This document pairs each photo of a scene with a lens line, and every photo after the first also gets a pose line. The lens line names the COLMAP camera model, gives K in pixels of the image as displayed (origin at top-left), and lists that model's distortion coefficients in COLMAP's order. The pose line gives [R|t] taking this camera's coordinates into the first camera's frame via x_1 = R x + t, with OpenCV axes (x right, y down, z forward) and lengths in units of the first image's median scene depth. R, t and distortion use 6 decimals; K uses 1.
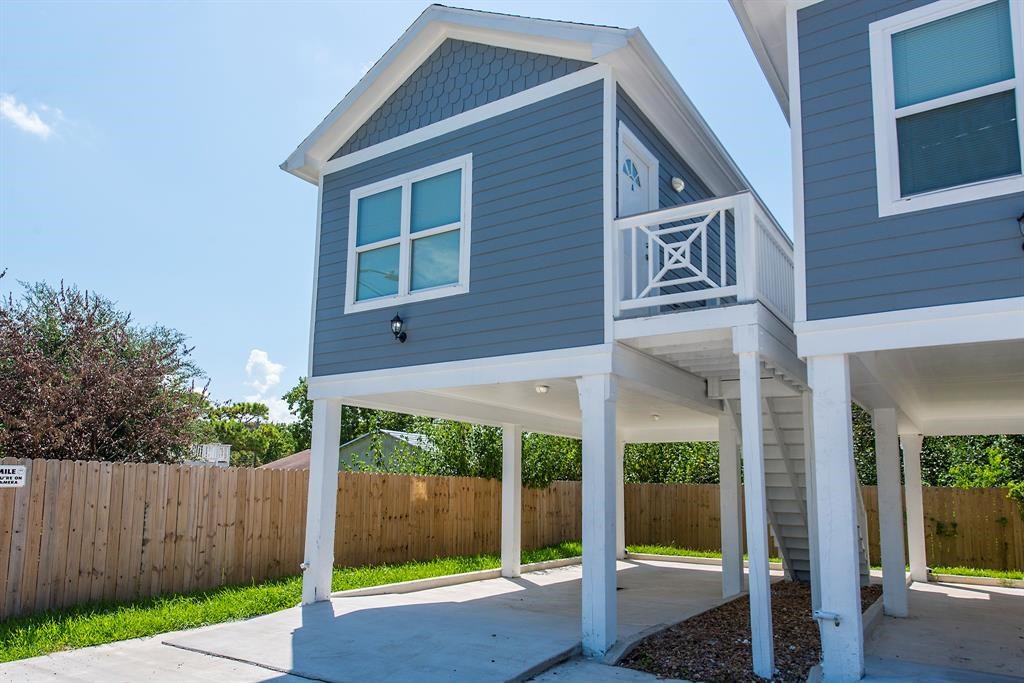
lens RADIAL K [[680.1, 0, 512.0], [0, 680.1, 341.5], [0, 0, 1]] dist [0.052994, 0.000464]
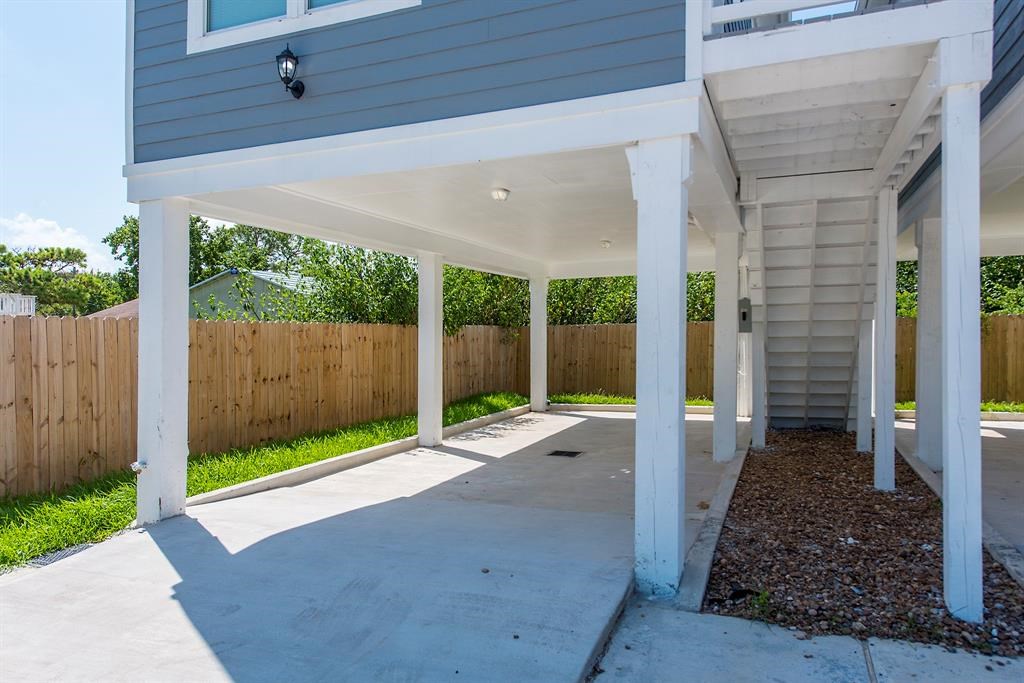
lens RADIAL K [[680.8, 0, 517.8], [0, 680.8, 274.0], [0, 0, 1]] dist [0.024400, -0.000433]
pose [[0.976523, -0.013774, 0.214973, -0.066166], [-0.012796, 0.992482, 0.121720, 0.049330], [-0.215034, -0.121613, 0.969005, 0.232861]]
